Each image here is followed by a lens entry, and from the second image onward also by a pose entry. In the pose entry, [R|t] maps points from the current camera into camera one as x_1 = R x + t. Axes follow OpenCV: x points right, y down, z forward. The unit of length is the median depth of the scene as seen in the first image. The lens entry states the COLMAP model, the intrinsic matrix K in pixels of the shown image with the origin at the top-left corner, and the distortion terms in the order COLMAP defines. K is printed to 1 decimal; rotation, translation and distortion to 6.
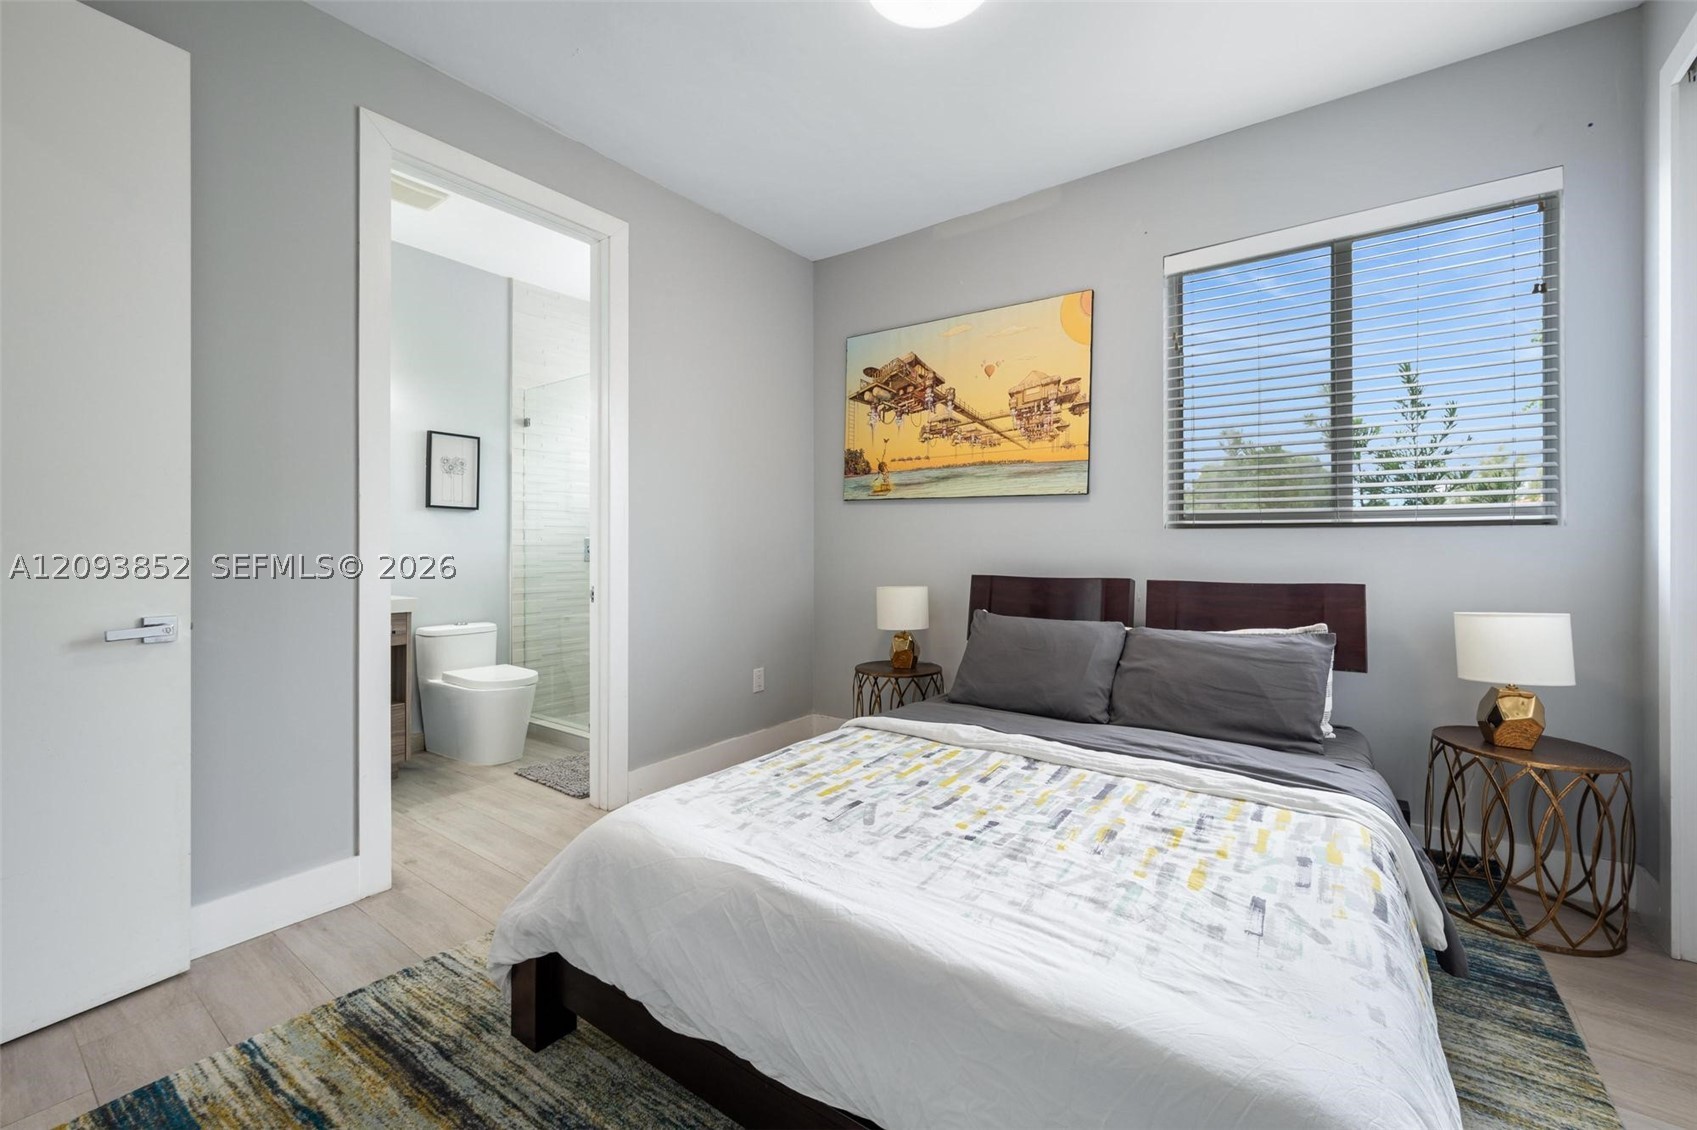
lens RADIAL K [[698.0, 0, 847.5], [0, 698.0, 549.2], [0, 0, 1]] dist [0.001521, 0.000067]
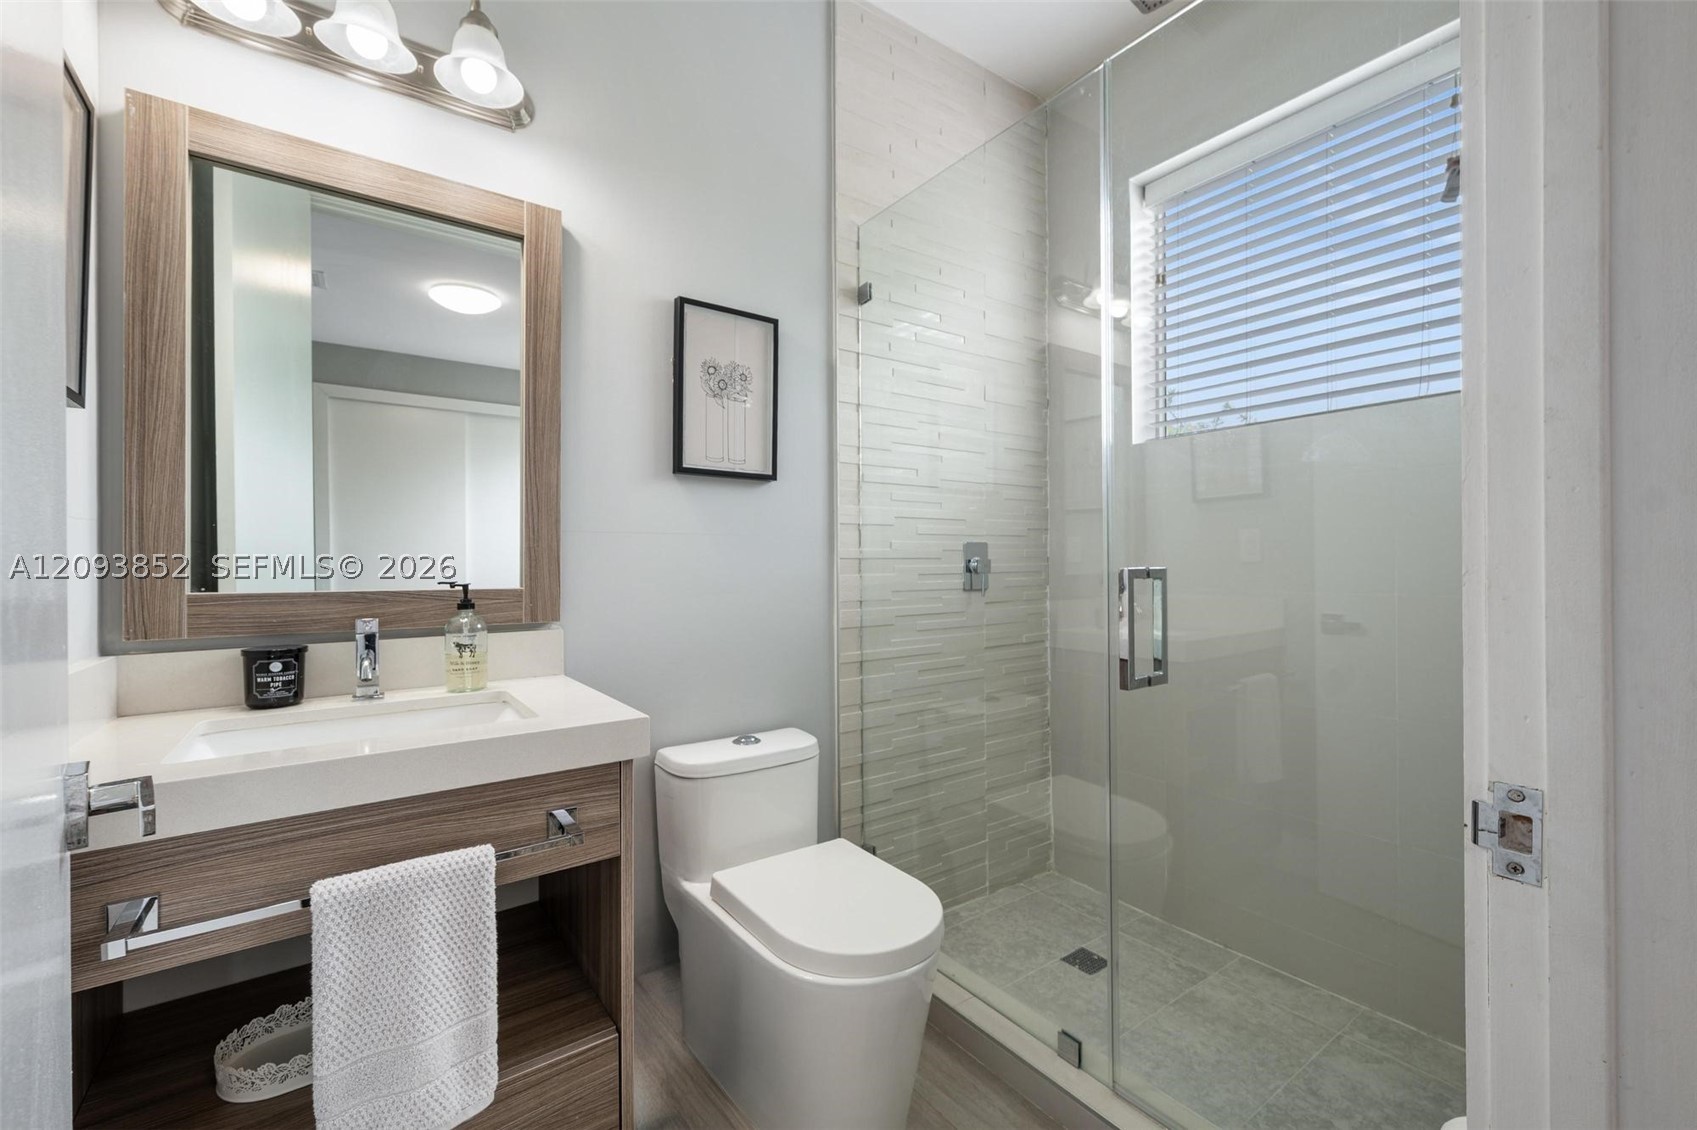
lens RADIAL K [[698.0, 0, 845.2], [0, 698.0, 570.7], [0, 0, 1]] dist [0.001521, 0.000067]
pose [[0.952370, -0.007730, -0.304847, -0.331916], [0.006566, 0.999967, -0.004845, 0.005402], [0.304874, 0.002613, 0.952389, 0.555106]]
